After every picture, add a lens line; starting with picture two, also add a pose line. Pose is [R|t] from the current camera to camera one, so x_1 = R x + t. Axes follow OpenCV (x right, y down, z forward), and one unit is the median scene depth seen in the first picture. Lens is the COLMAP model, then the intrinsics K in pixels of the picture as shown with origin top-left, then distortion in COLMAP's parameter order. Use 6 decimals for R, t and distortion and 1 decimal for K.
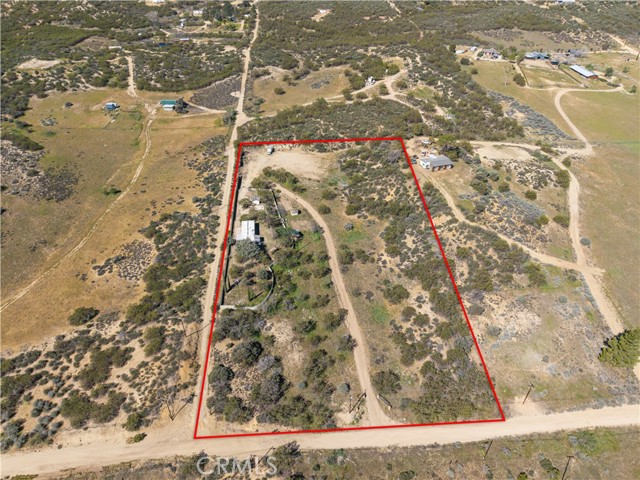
lens RADIAL K [[427.2, 0, 319.1], [0, 427.2, 241.6], [0, 0, 1]] dist [0.024869, -0.024483]
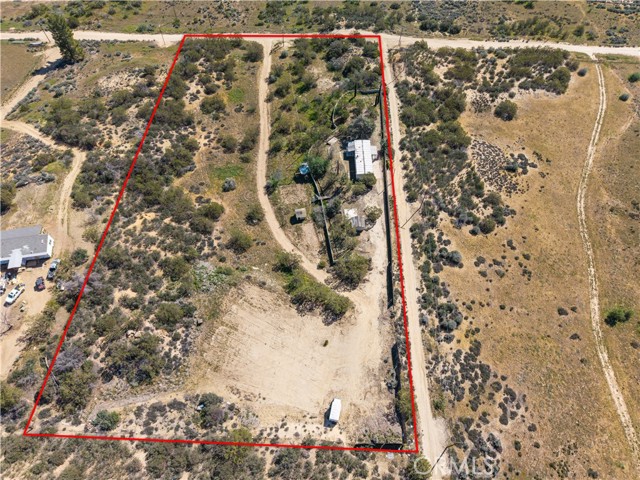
lens RADIAL K [[429.7, 0, 320.0], [0, 429.7, 240.0], [0, 0, 1]] dist [0.009543, -0.004136]
pose [[-0.993568, -0.104060, 0.044648, -0.133411], [0.054628, -0.095117, 0.993966, -0.799575], [-0.099185, 0.990012, 0.100190, 1.038857]]
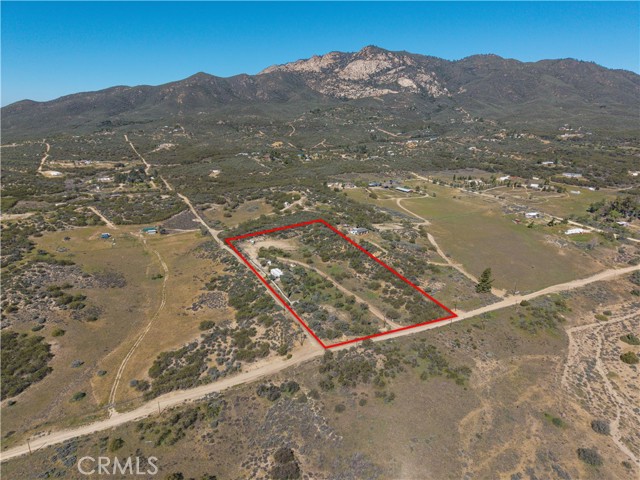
lens RADIAL K [[427.2, 0, 319.1], [0, 427.2, 241.6], [0, 0, 1]] dist [0.024869, -0.024483]
pose [[0.922299, -0.119661, 0.367486, -0.583500], [0.238708, 0.924184, -0.298165, 0.372689], [-0.303946, 0.362719, 0.880938, -0.500356]]
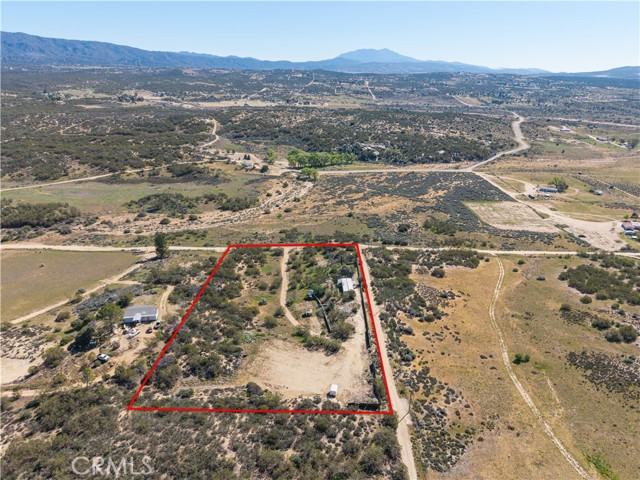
lens RADIAL K [[427.2, 0, 319.1], [0, 427.2, 241.6], [0, 0, 1]] dist [0.024869, -0.024483]
pose [[-0.994861, -0.046700, 0.089834, -0.183143], [0.053336, 0.512440, 0.857065, -1.137824], [-0.086059, 0.857452, -0.507316, 1.481249]]
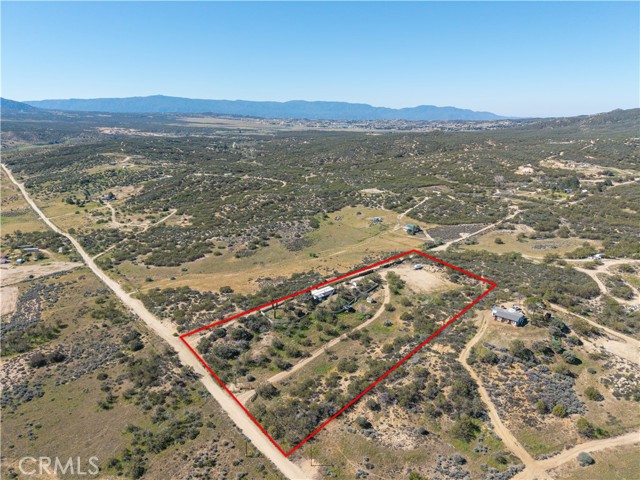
lens RADIAL K [[427.2, 0, 319.1], [0, 427.2, 241.6], [0, 0, 1]] dist [0.024869, -0.024483]
pose [[0.568114, 0.240223, -0.787109, 0.878515], [-0.497424, 0.862192, -0.095889, -0.024105], [0.655604, 0.446003, 0.609316, 0.042338]]
